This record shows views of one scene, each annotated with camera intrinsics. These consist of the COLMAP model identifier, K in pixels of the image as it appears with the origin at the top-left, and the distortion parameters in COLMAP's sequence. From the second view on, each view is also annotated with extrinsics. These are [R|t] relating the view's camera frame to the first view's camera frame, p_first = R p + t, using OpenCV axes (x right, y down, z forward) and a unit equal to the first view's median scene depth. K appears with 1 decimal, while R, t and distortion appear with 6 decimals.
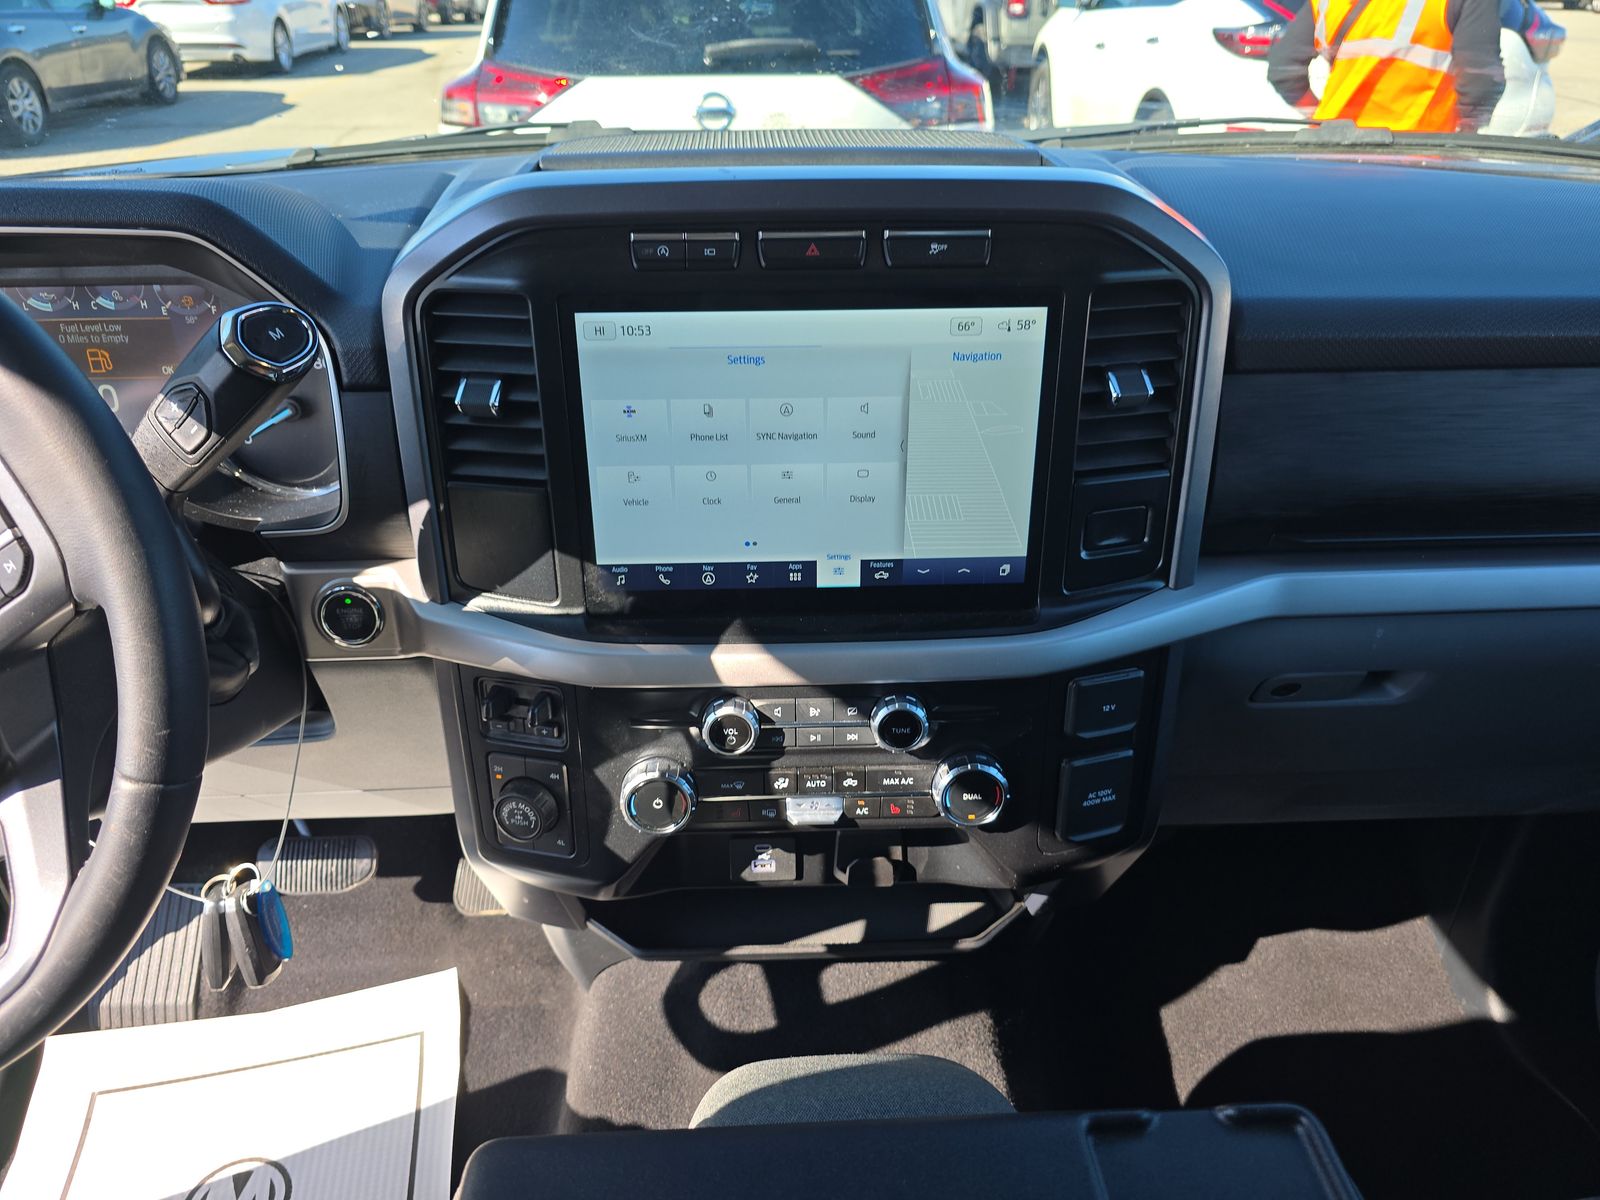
lens RADIAL K [[947.9, 0, 800.0], [0, 947.9, 600.0], [0, 0, 1]] dist [0.061575, -0.047987]
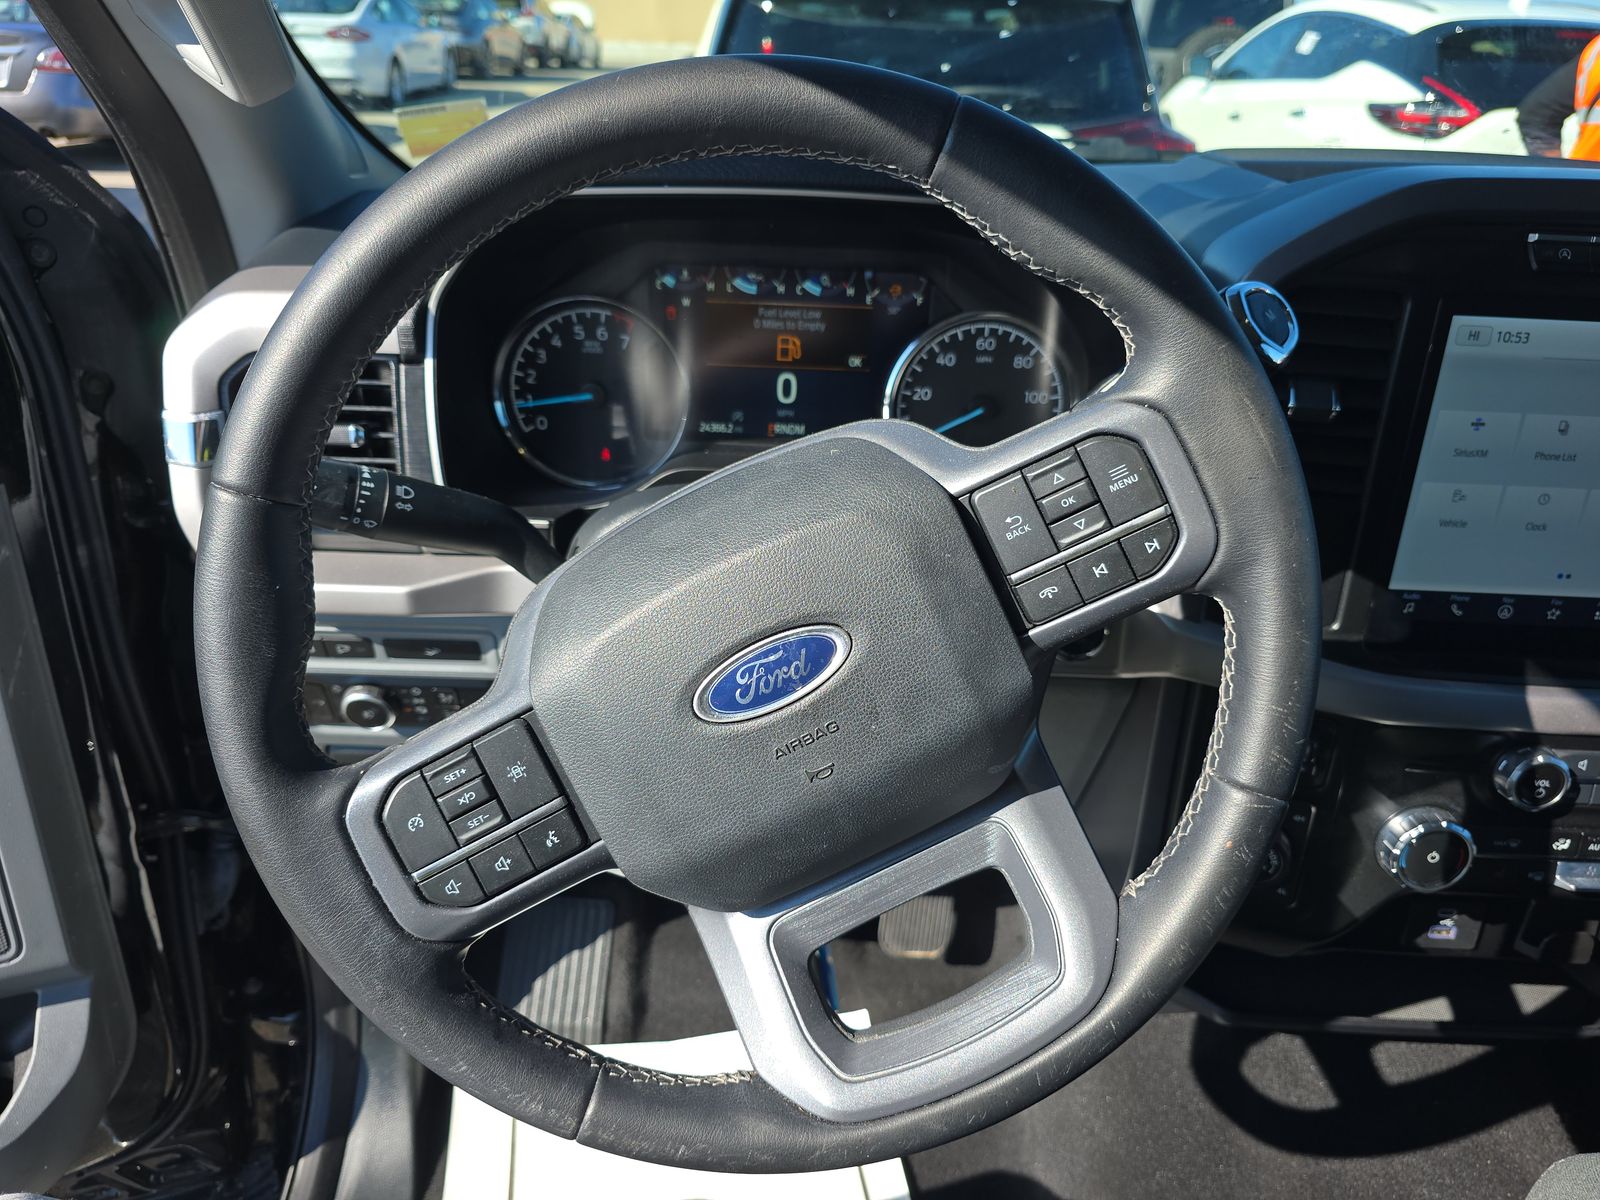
lens RADIAL K [[961.0, 0, 800.0], [0, 961.0, 600.0], [0, 0, 1]] dist [-0.001236, -0.002207]
pose [[0.997859, 0.060228, -0.025502, -0.687637], [-0.061338, 0.997090, -0.045267, 0.045094], [0.022701, 0.046734, 0.998649, 0.062160]]
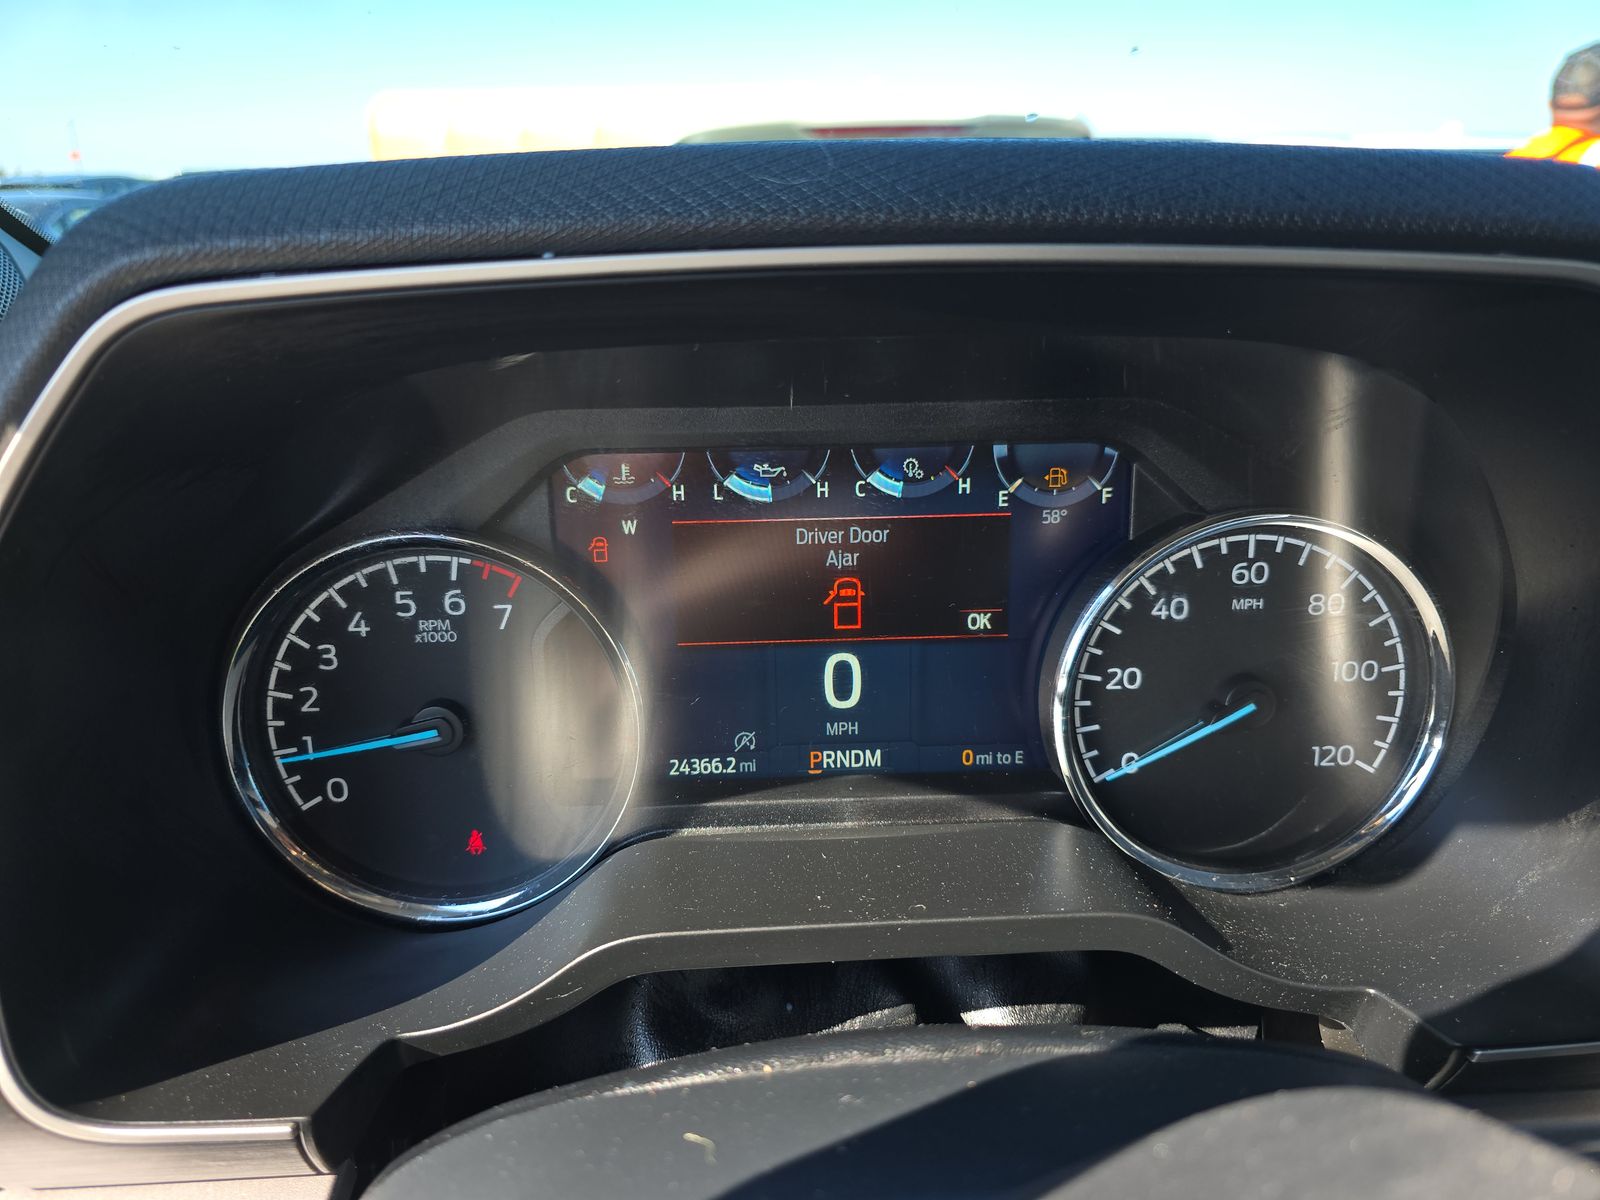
lens RADIAL K [[961.0, 0, 800.0], [0, 961.0, 600.0], [0, 0, 1]] dist [-0.001236, -0.002207]
pose [[0.999939, -0.011025, 0.000991, -0.761403], [0.010998, 0.979405, -0.201607, -0.159005], [0.001253, 0.201606, 0.979466, 0.555575]]
